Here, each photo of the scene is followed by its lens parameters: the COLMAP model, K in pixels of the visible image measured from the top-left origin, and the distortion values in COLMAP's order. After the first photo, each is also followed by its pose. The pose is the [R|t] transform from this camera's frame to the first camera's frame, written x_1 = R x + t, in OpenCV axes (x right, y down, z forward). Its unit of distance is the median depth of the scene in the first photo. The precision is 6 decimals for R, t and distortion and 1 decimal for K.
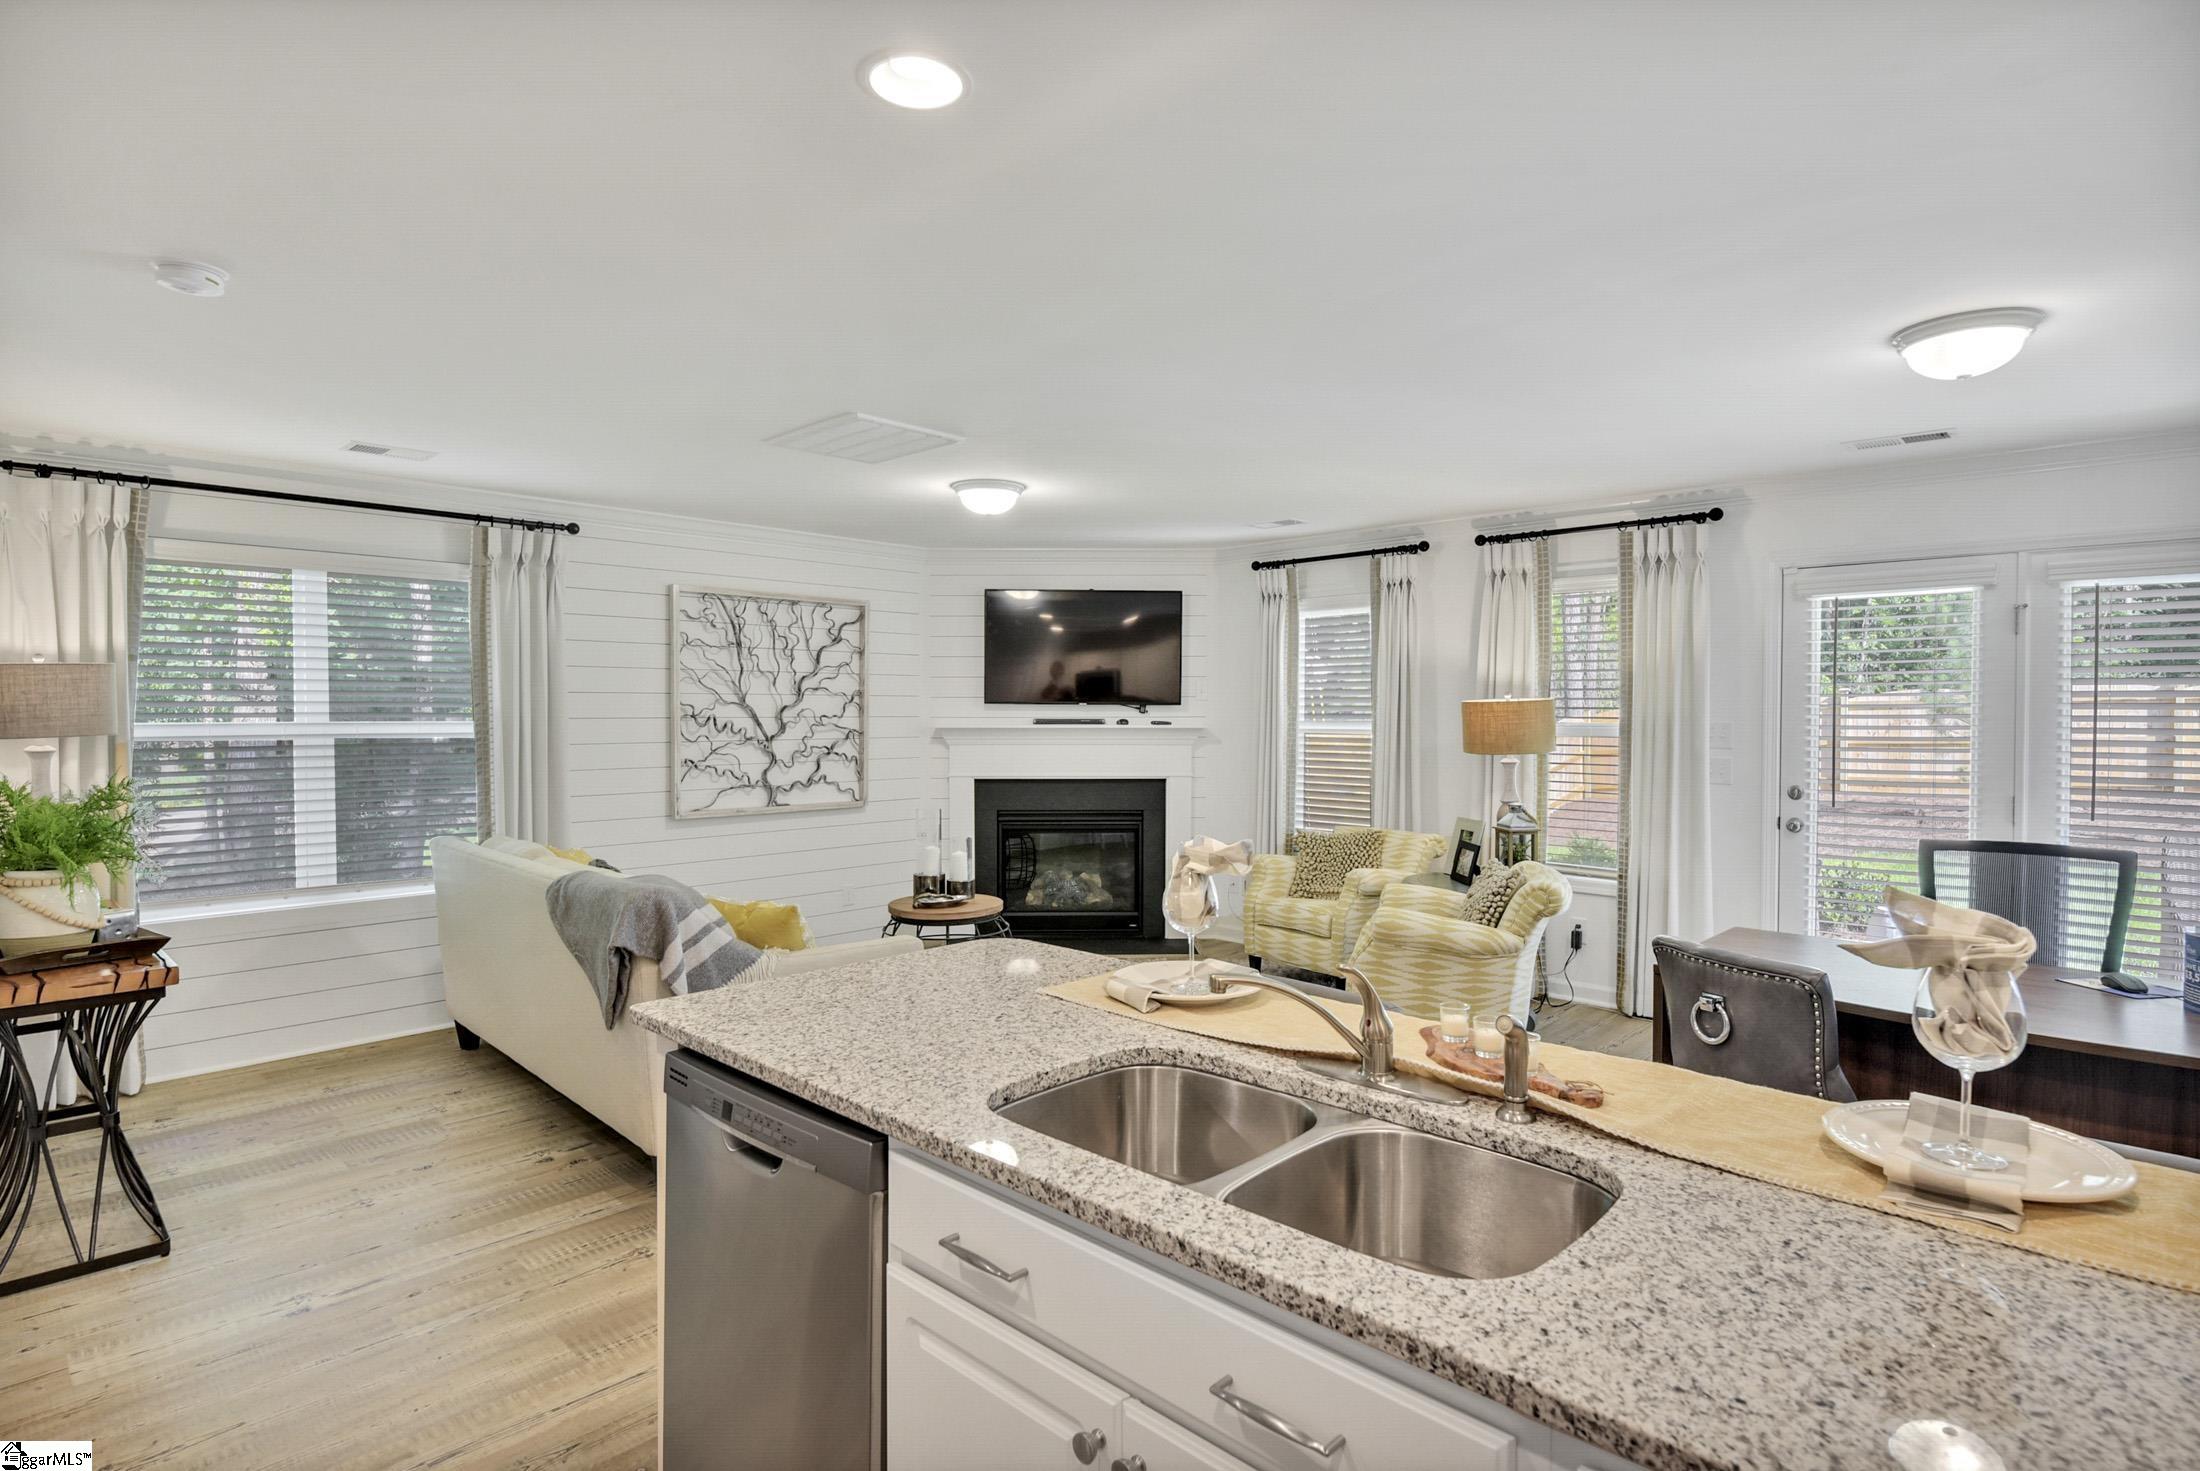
lens RADIAL K [[1153.2, 0, 1100.0], [0, 1153.2, 735.5], [0, 0, 1]] dist [0.001859, -0.000237]
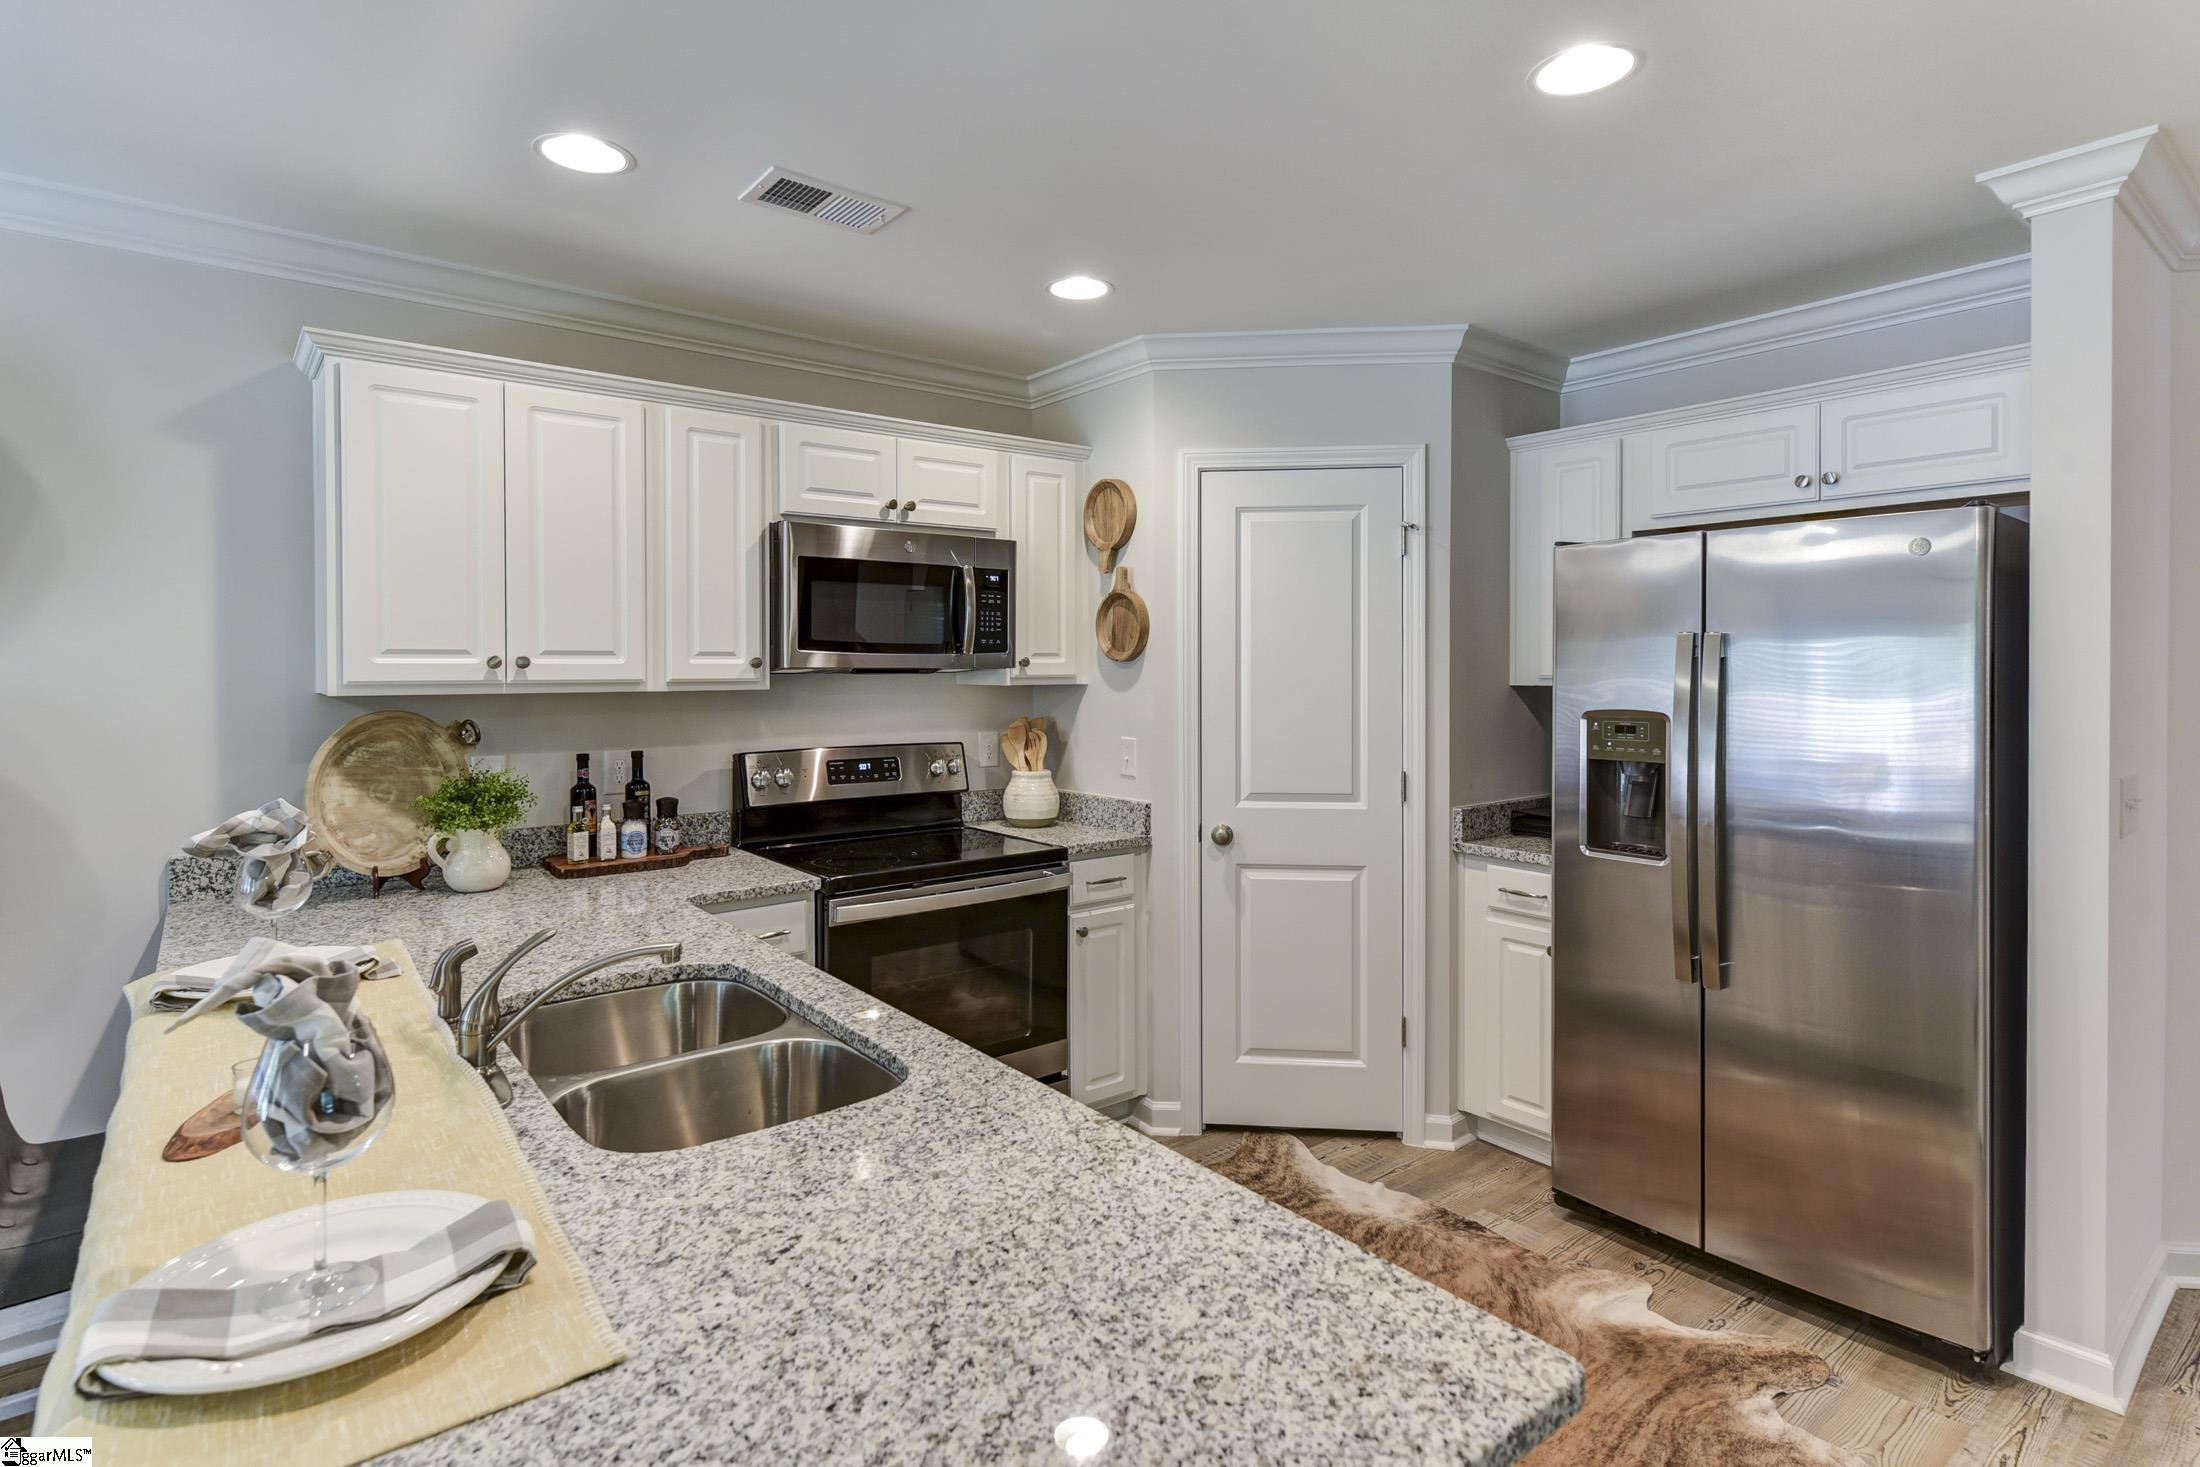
lens RADIAL K [[1095.0, 0, 1078.0], [0, 1095.0, 679.8], [0, 0, 1]] dist [0.015151, -0.000238]
pose [[-0.988833, -0.000092, 0.149026, -0.206203], [0.004965, 0.999424, 0.033560, -0.022633], [-0.148944, 0.033925, -0.988264, 1.030648]]
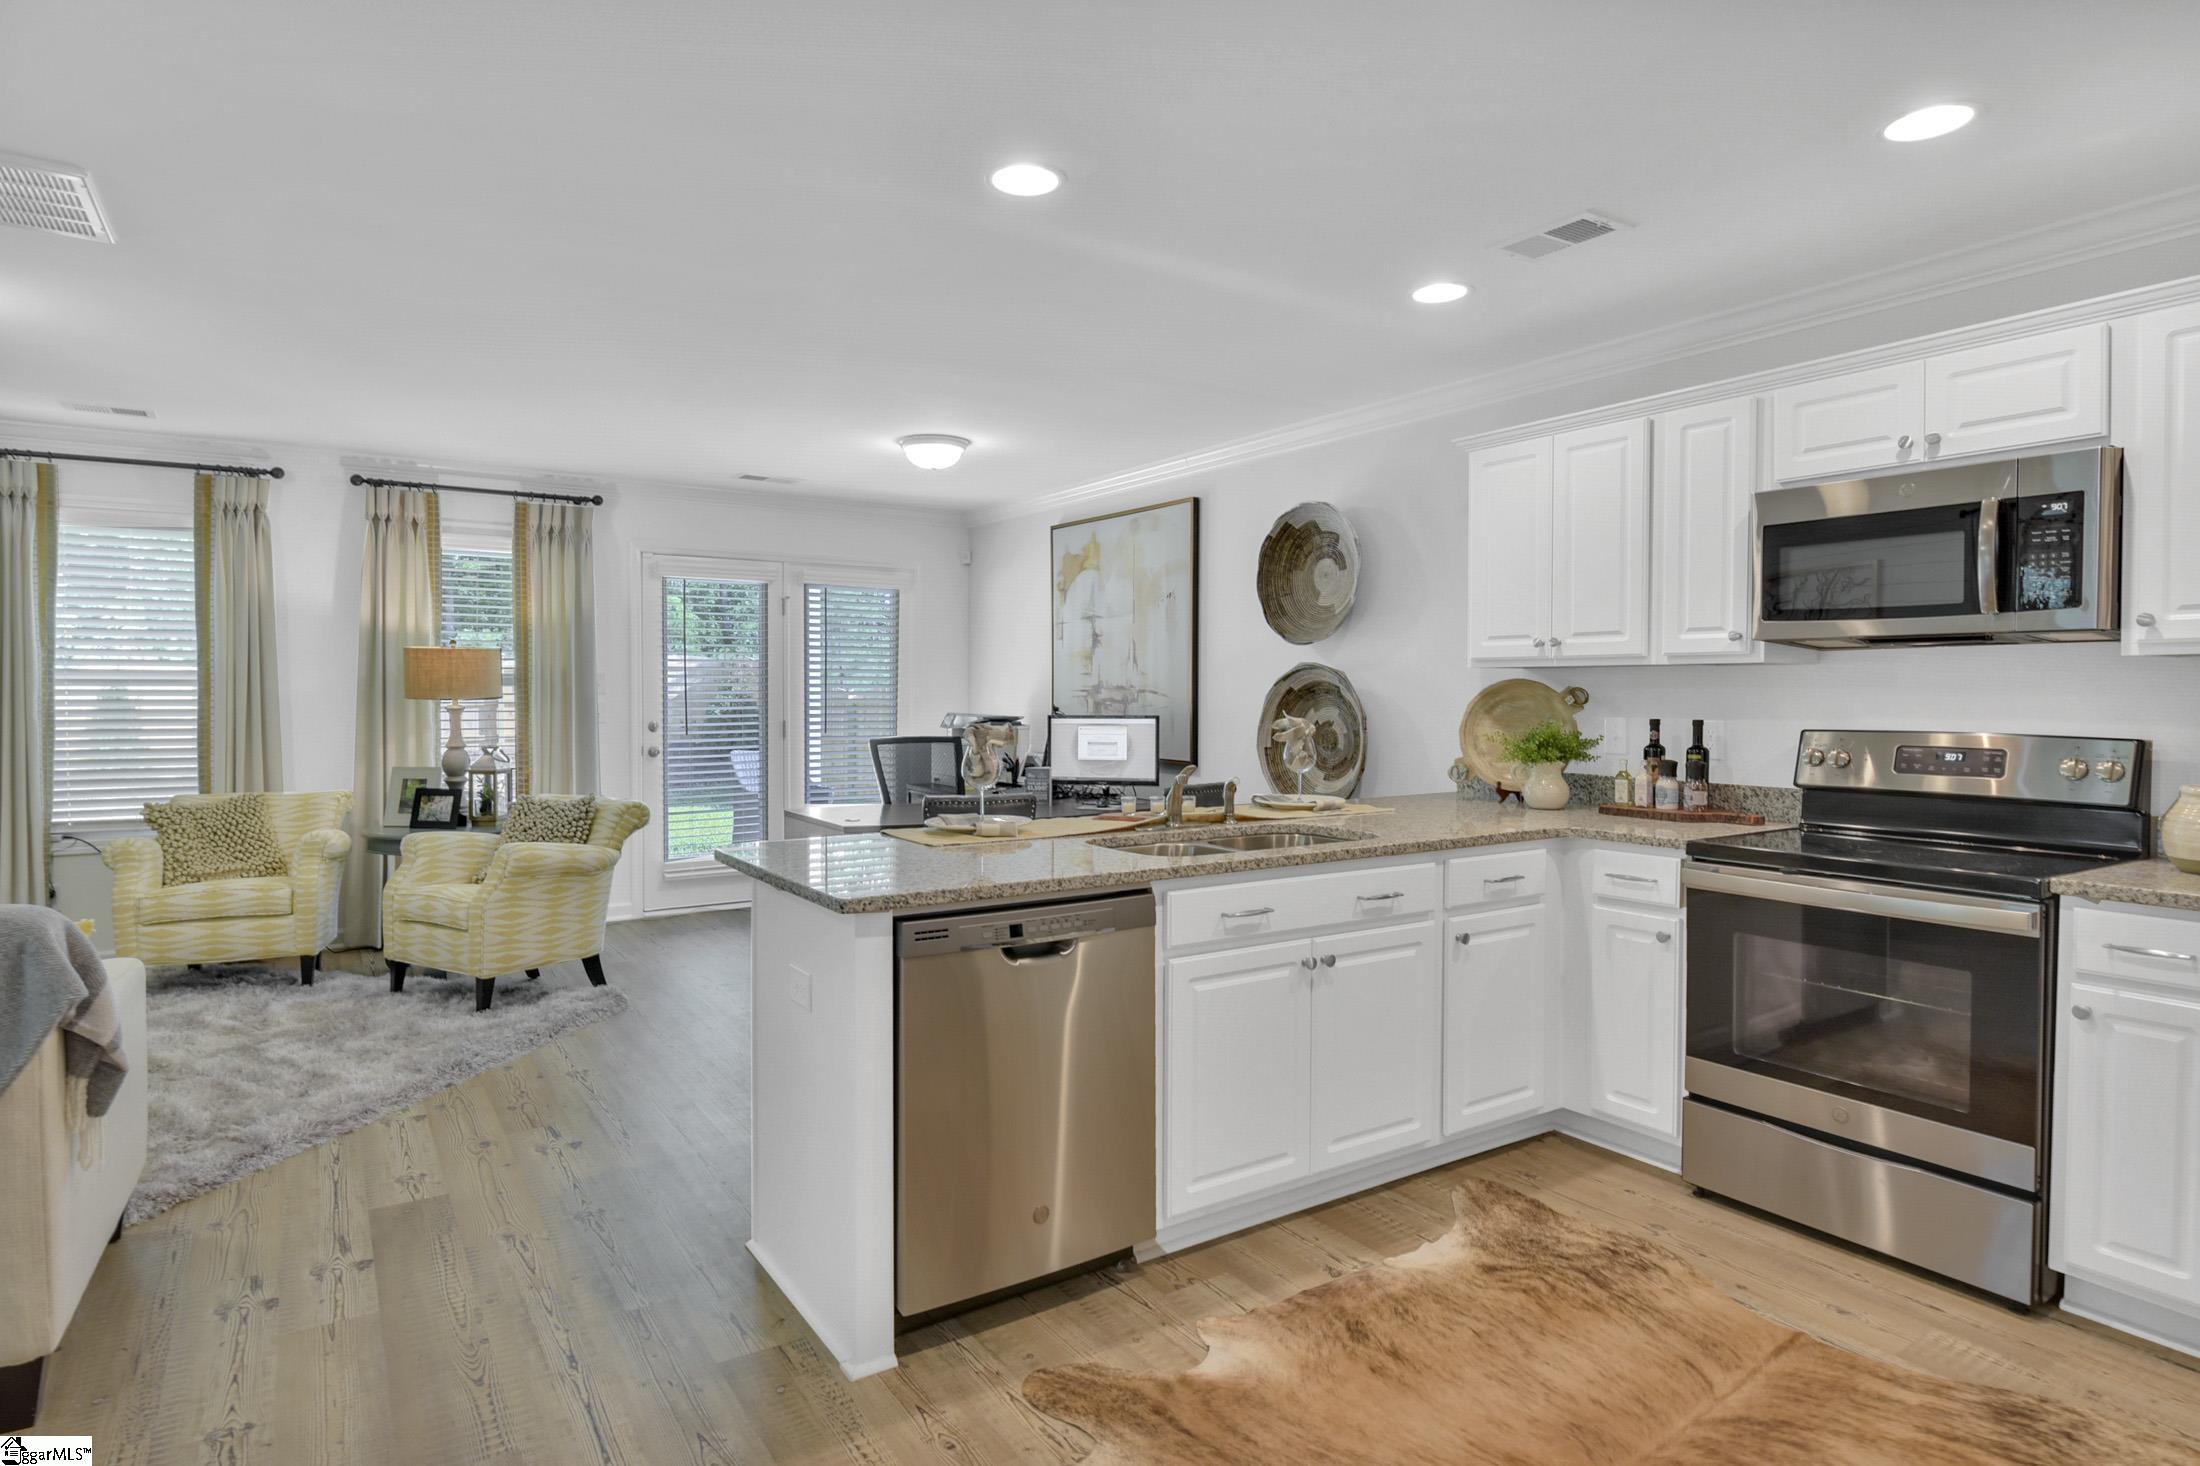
lens RADIAL K [[1181.6, 0, 1097.6], [0, 1181.6, 714.3], [0, 0, 1]] dist [0.000495, -0.000981]
pose [[0.218900, -0.021144, 0.975518, -1.025935], [0.019528, 0.999660, 0.017285, 0.039580], [-0.975552, 0.015266, 0.219238, 0.395938]]
